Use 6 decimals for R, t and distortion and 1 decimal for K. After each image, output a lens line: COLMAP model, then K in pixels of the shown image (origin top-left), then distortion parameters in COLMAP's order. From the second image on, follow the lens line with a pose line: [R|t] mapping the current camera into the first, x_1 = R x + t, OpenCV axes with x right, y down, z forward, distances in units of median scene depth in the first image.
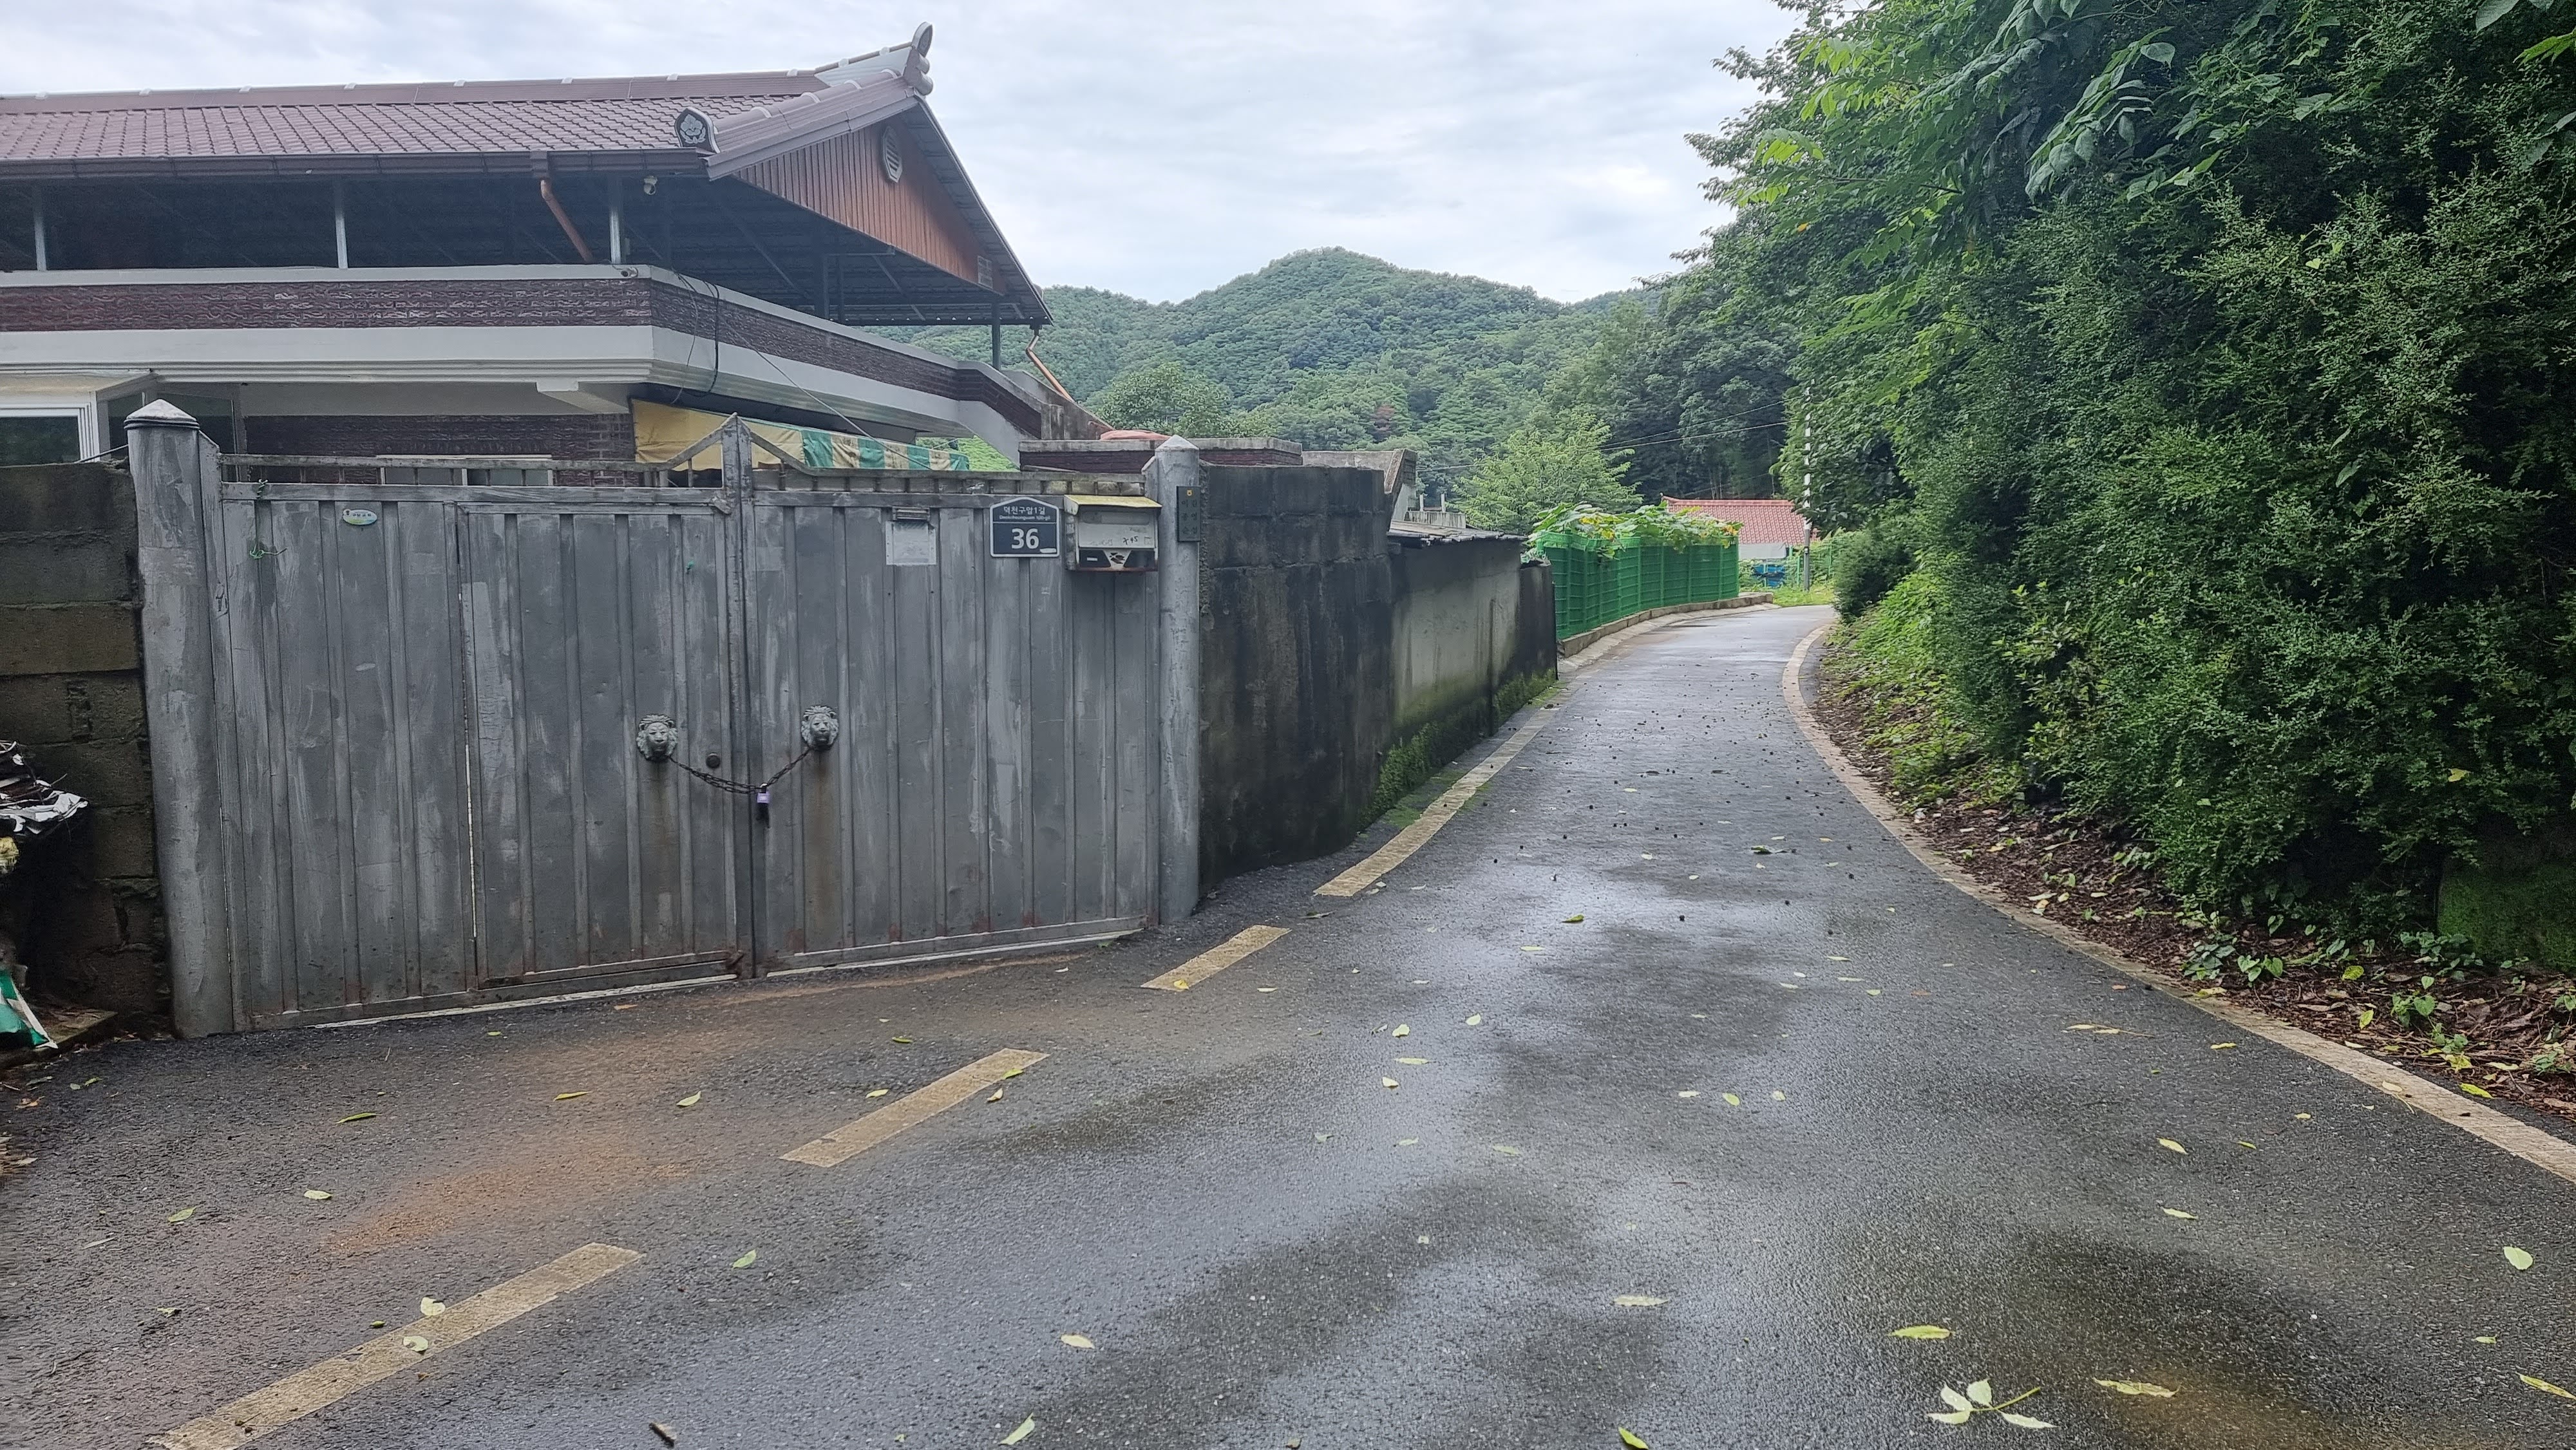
lens RADIAL K [[1774.9, 0, 1299.9], [0, 1774.9, 722.0], [0, 0, 1]] dist [0.106086, -0.091727]
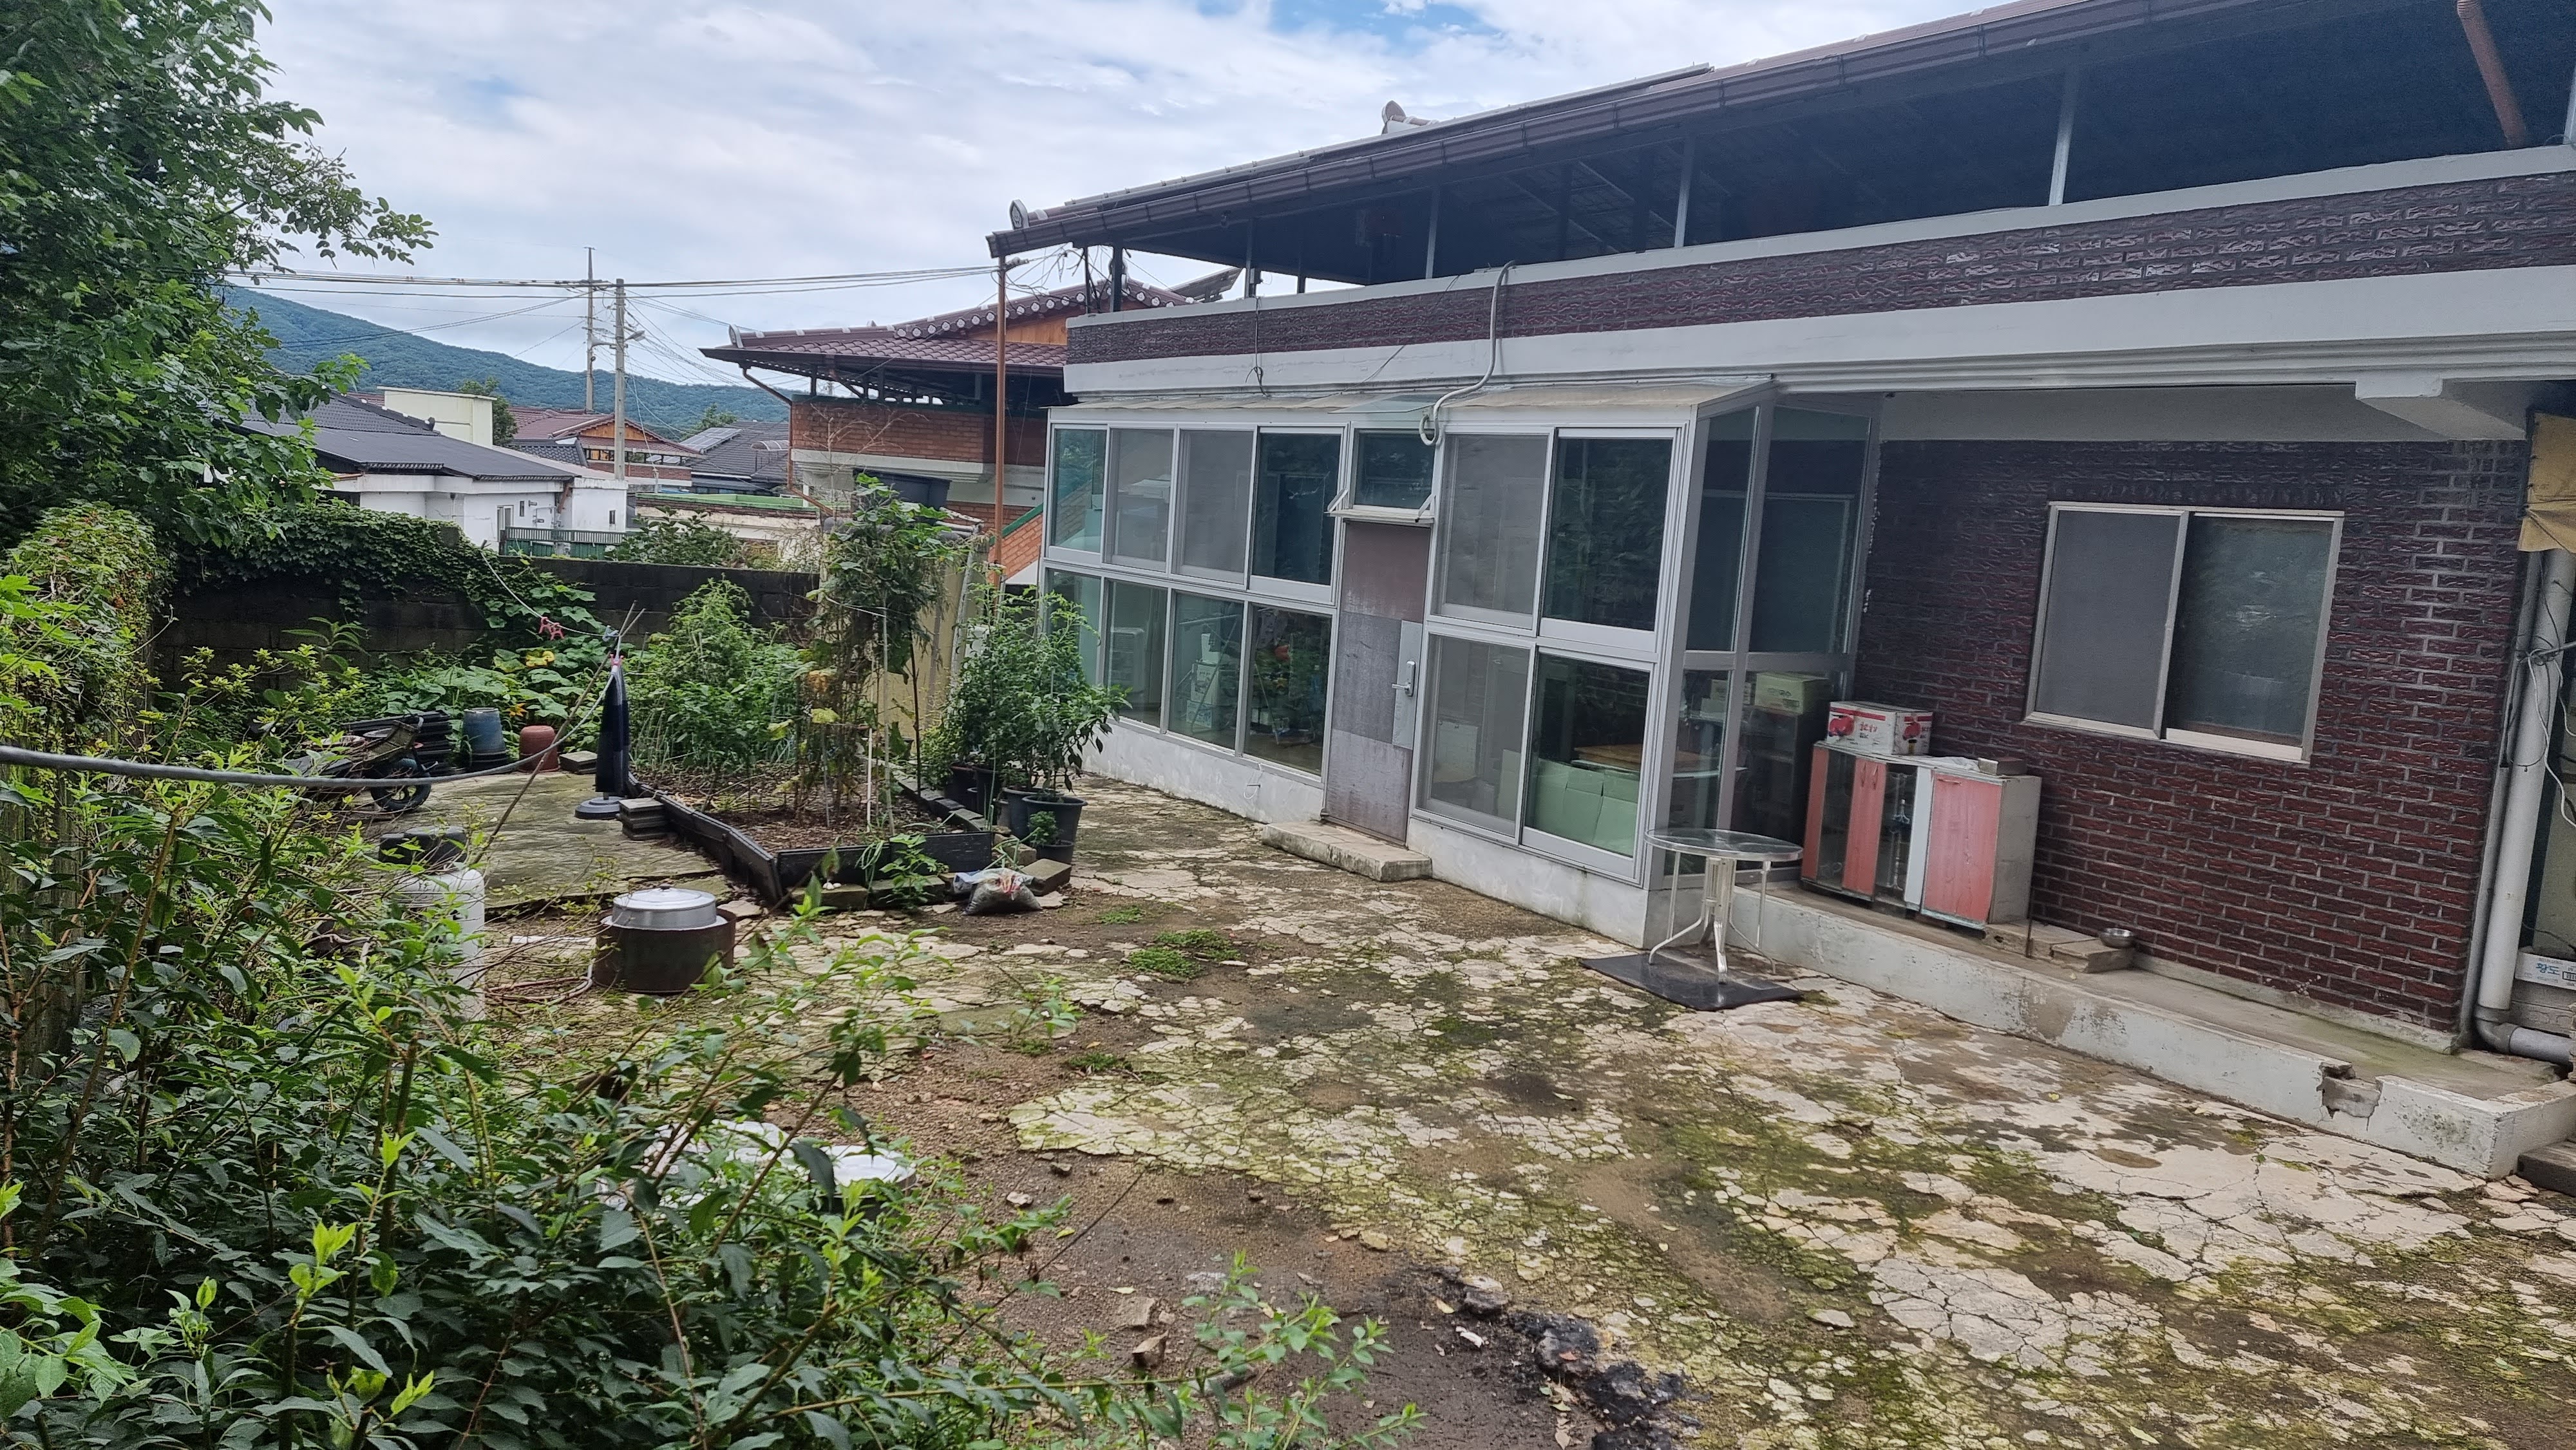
lens RADIAL K [[1770.5, 0, 1314.4], [0, 1770.5, 716.7], [0, 0, 1]] dist [0.109192, -0.093947]
pose [[0.654252, 0.136664, -0.743826, -0.409050], [-0.148847, 0.987569, 0.050525, -0.137880], [0.741484, 0.077660, 0.666461, 0.815528]]
